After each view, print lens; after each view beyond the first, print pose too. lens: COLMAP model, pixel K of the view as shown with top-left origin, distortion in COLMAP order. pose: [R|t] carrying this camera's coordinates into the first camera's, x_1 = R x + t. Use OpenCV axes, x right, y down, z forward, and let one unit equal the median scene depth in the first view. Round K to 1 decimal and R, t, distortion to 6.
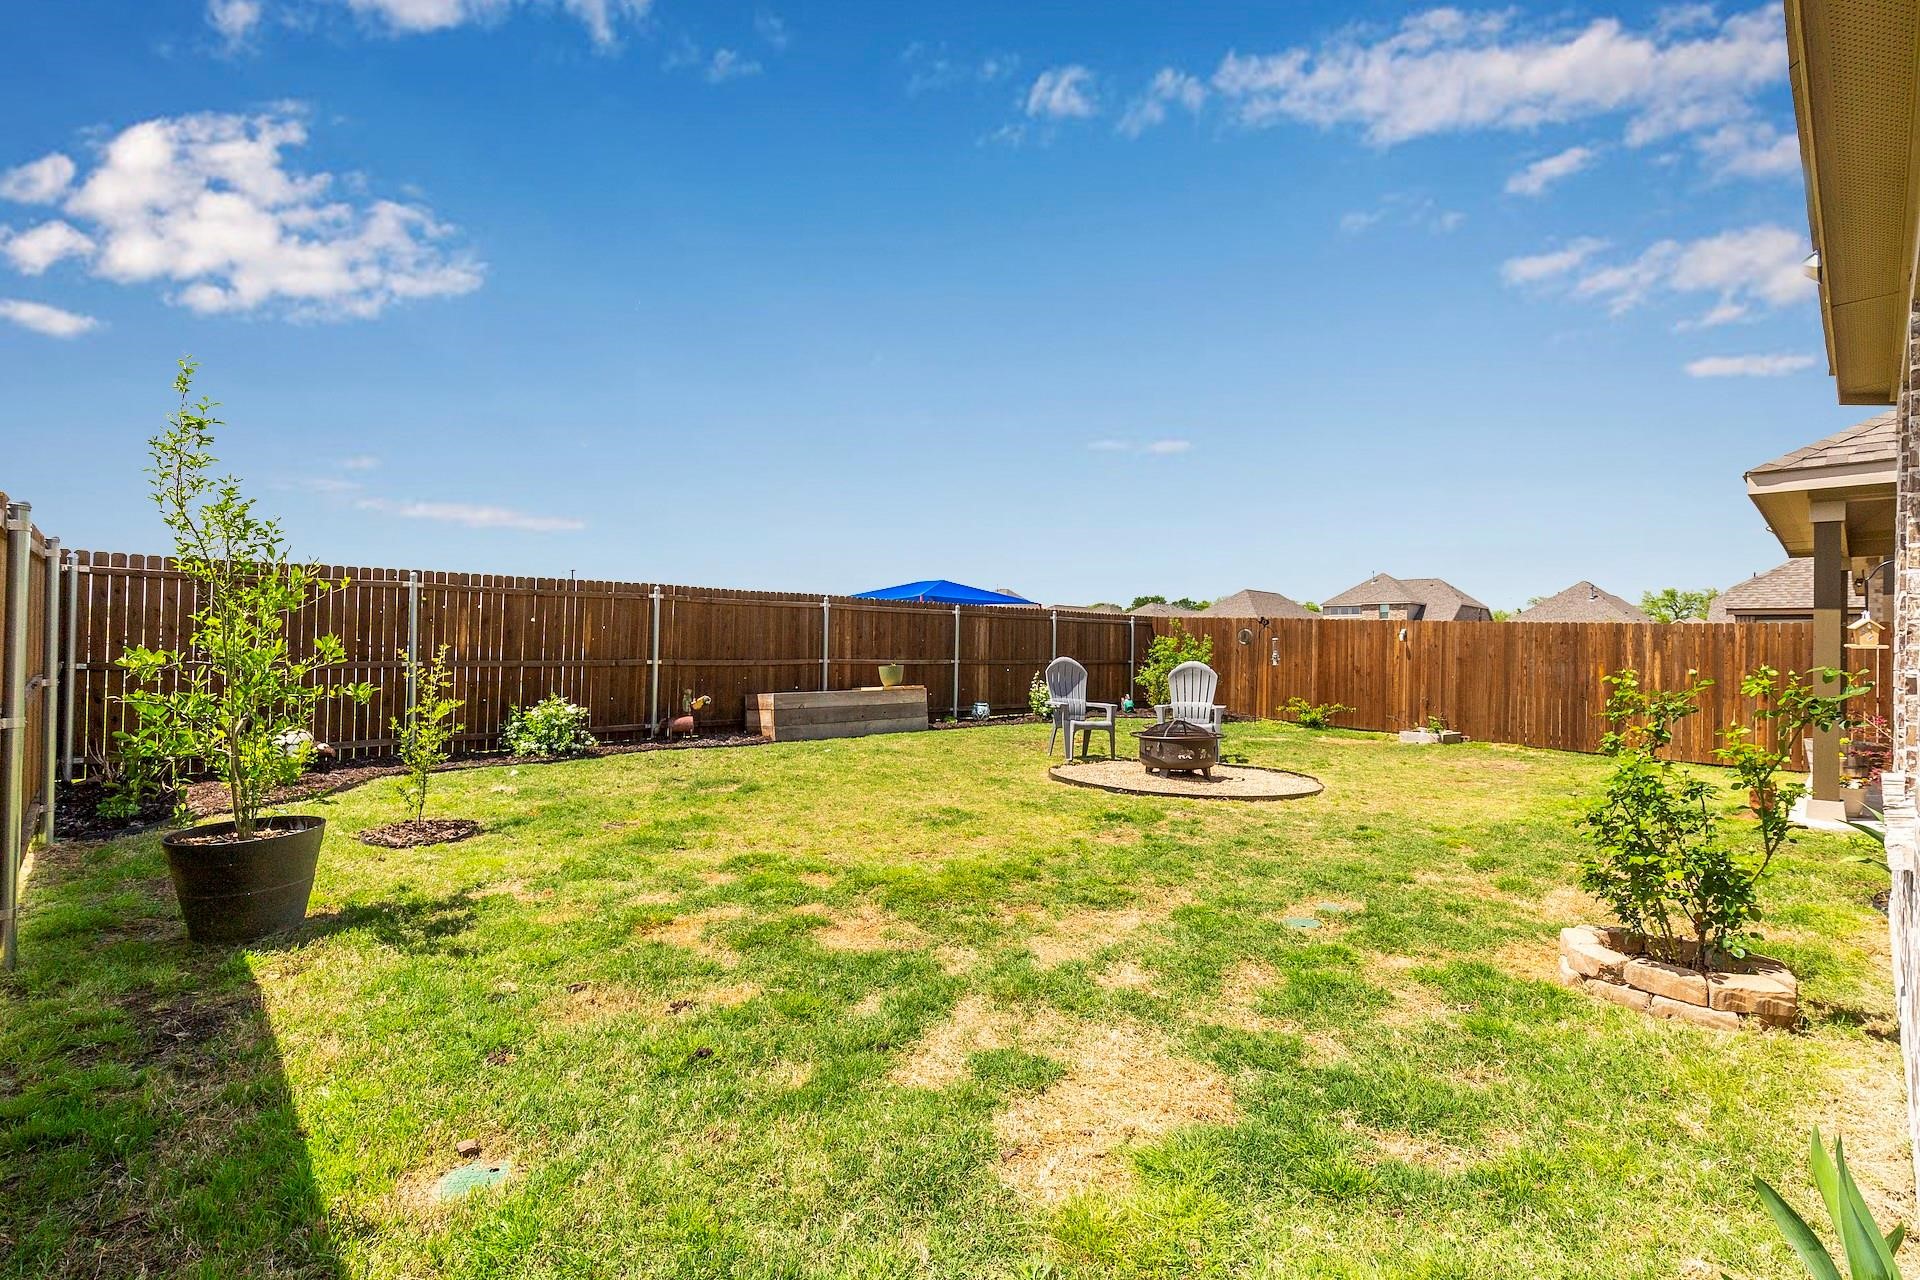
lens RADIAL K [[875.3, 0, 973.2], [0, 875.3, 643.1], [0, 0, 1]] dist [0.007115, 0.000147]
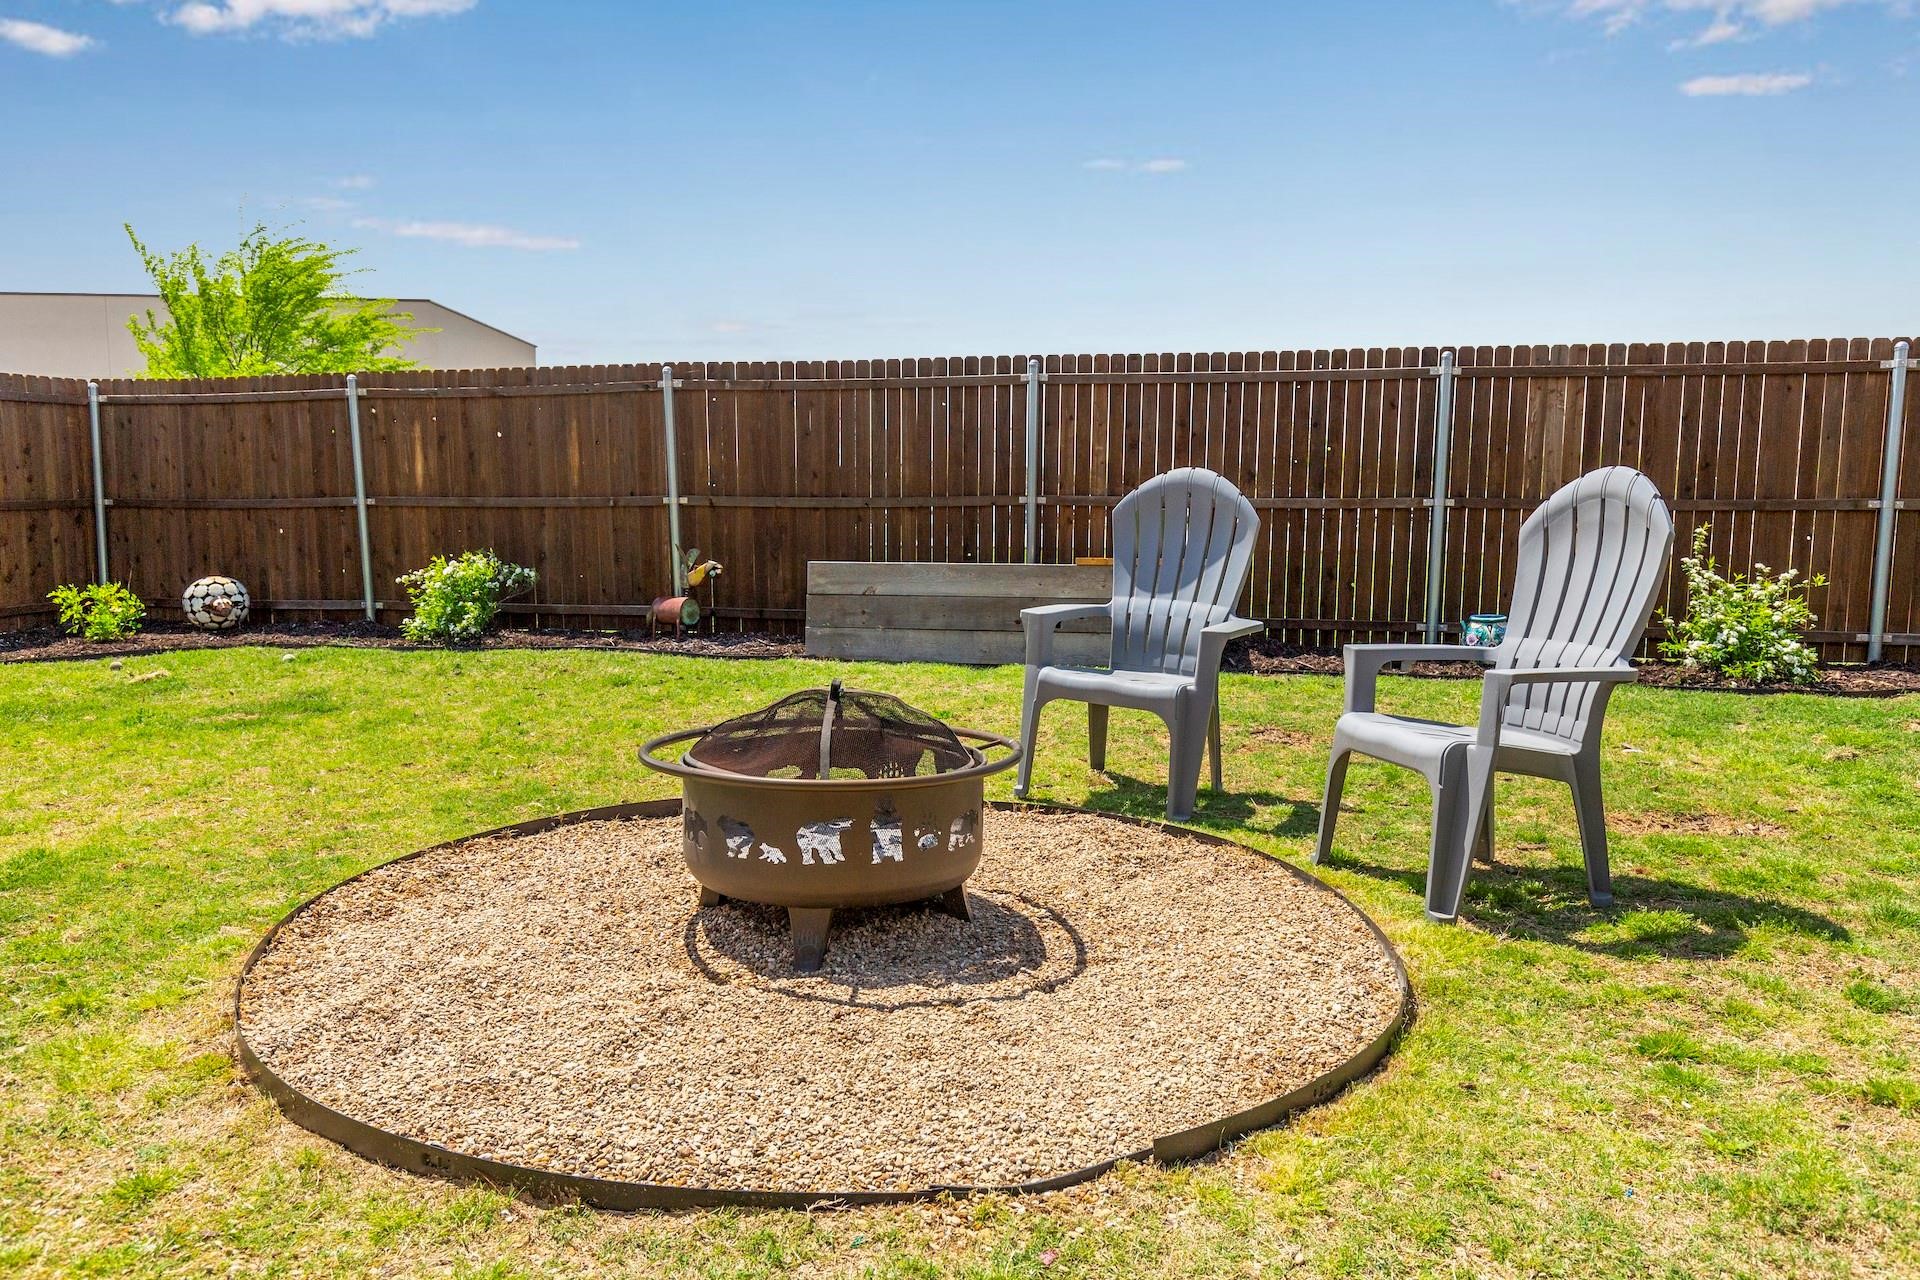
lens RADIAL K [[1566.2, 0, 953.4], [0, 1566.2, 648.7], [0, 0, 1]] dist [-0.015790, -0.004731]
pose [[0.501796, 0.087084, -0.860591, 0.547935], [0.014711, 0.993916, 0.109153, 0.008272], [0.864861, -0.067433, 0.497462, 0.566416]]
